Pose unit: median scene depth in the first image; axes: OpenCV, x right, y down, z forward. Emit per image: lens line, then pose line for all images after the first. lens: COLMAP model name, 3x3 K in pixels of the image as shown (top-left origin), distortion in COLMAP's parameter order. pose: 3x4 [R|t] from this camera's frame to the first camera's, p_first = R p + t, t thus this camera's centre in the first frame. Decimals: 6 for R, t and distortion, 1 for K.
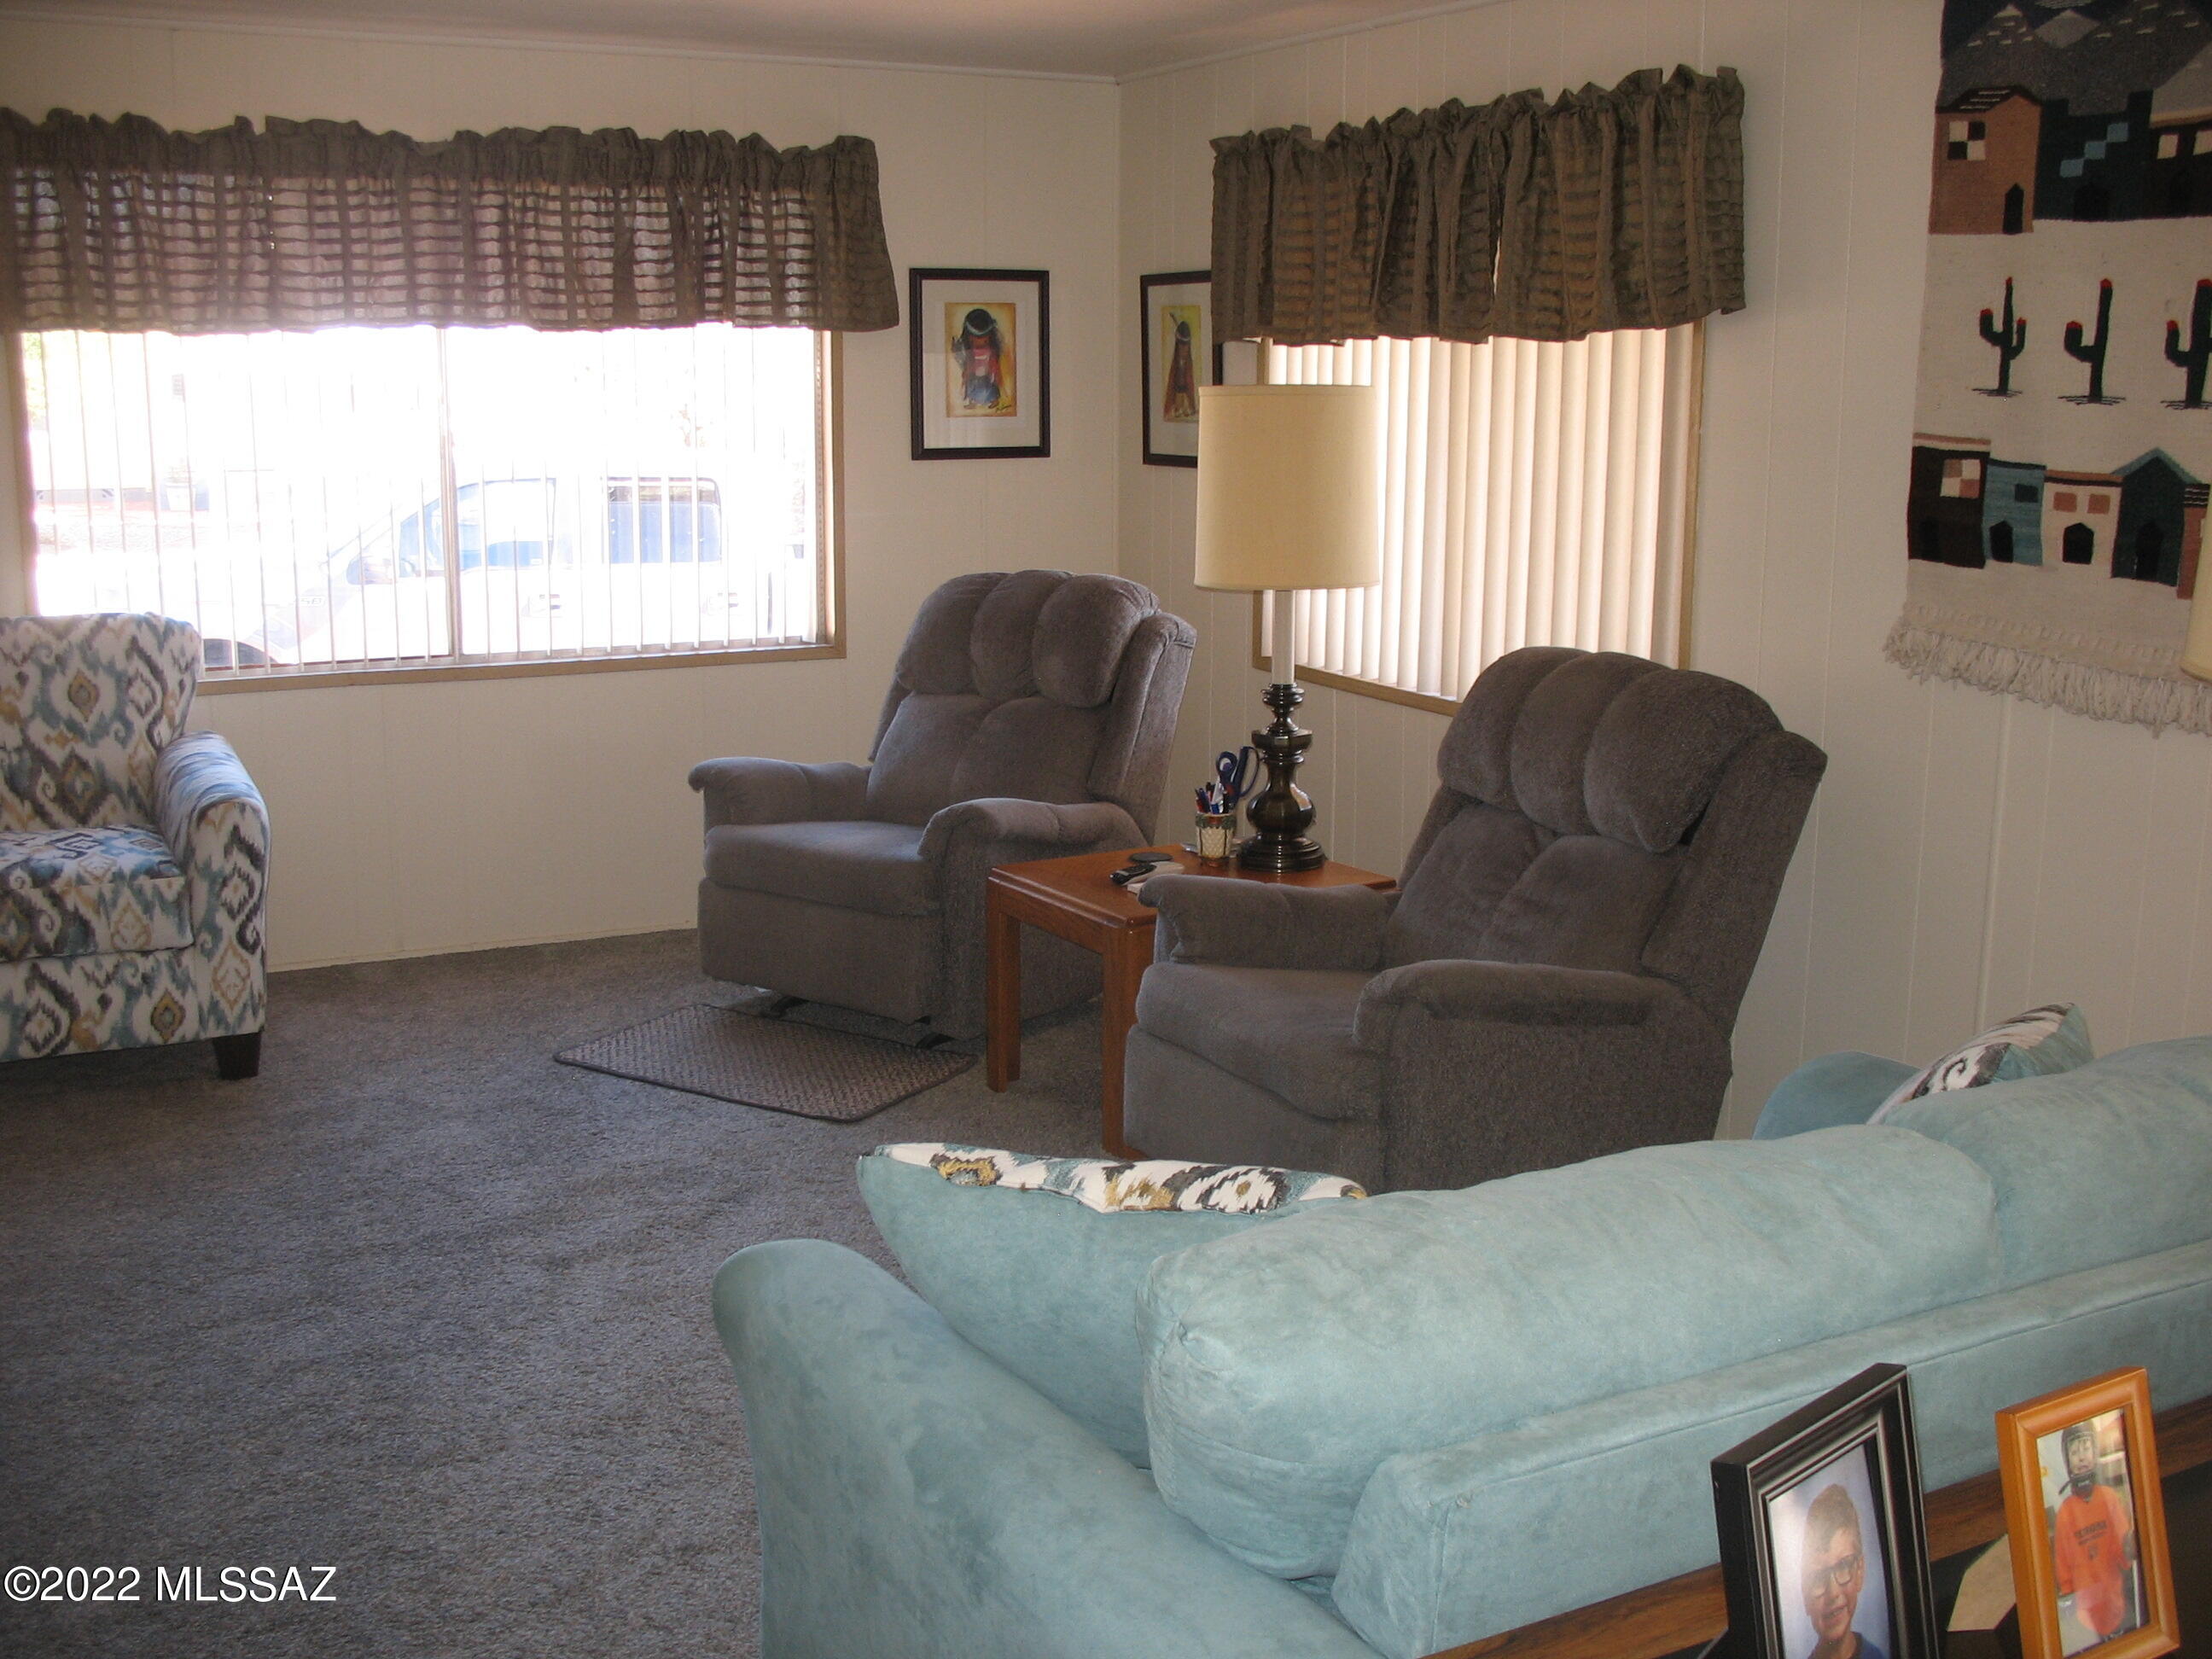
lens RADIAL K [[2317.6, 0, 1107.8], [0, 2317.6, 839.1], [0, 0, 1]] dist [-0.090008, 0.000000]
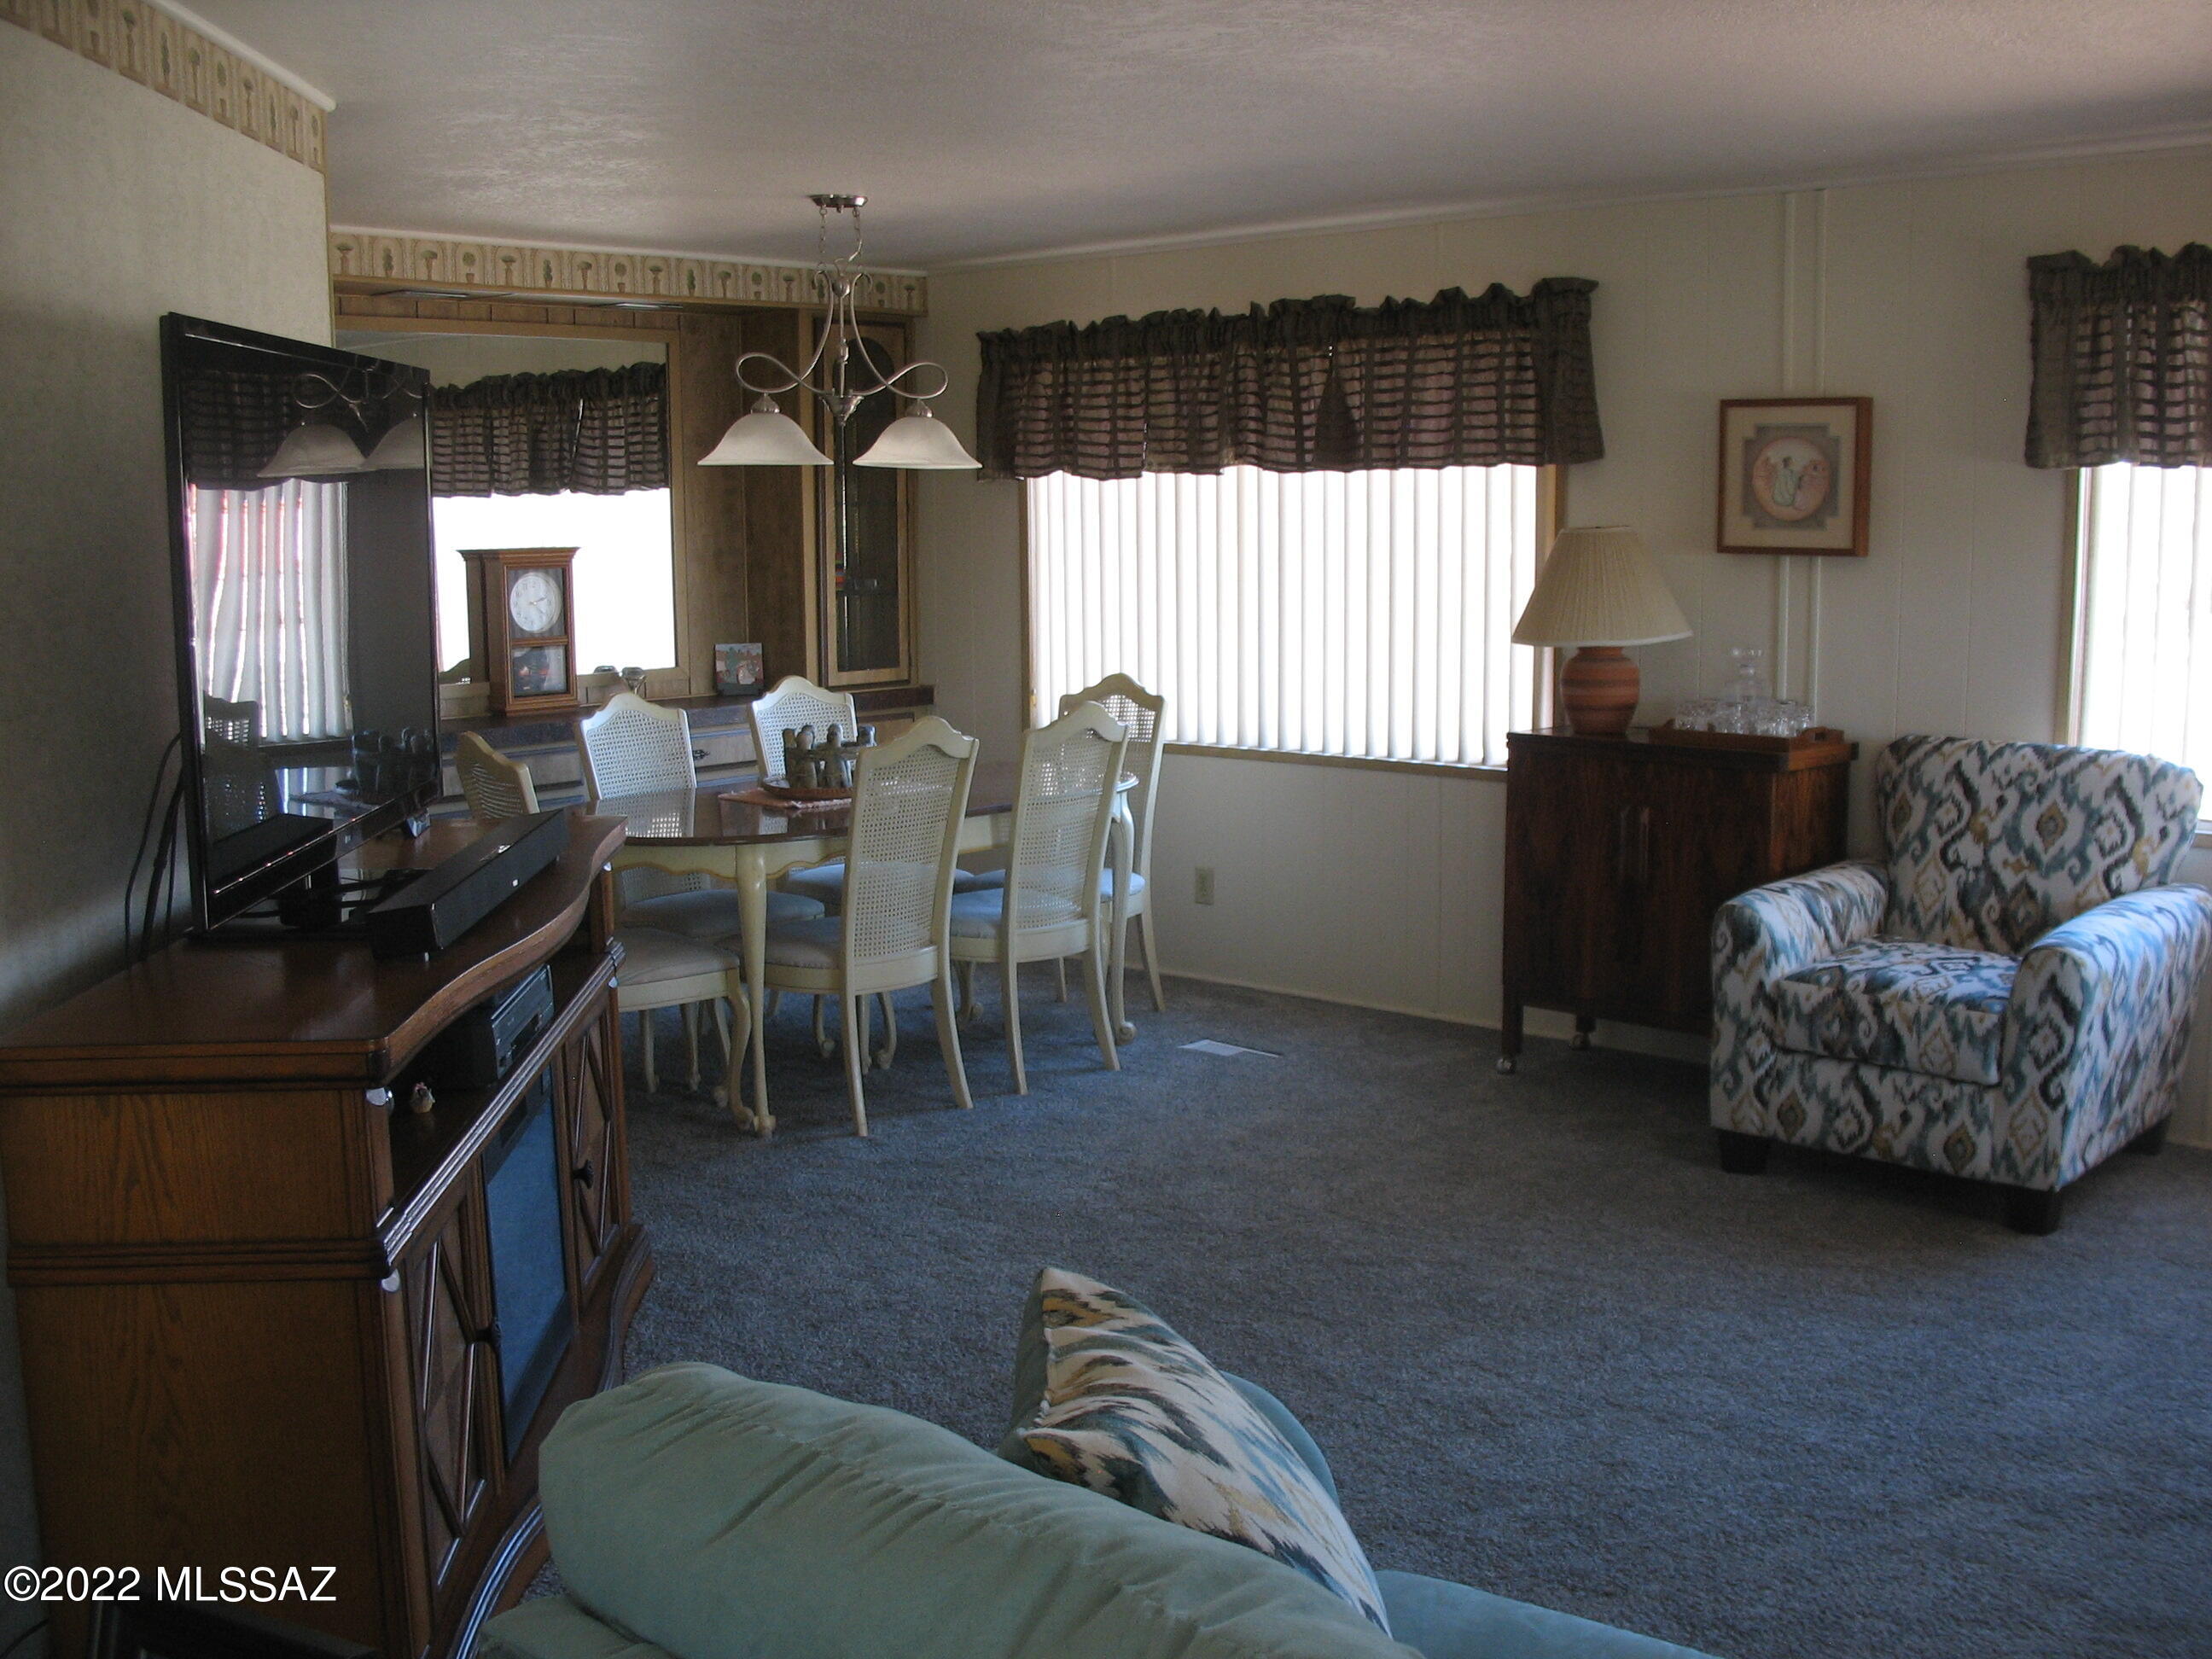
lens RADIAL K [[2317.6, 0, 1109.6], [0, 2317.6, 815.9], [0, 0, 1]] dist [-0.090008, 0.000000]
pose [[0.364524, 0.120129, -0.923413, 0.352943], [-0.181919, 0.981723, 0.055901, -0.052651], [0.913251, 0.147609, 0.379715, 0.258538]]
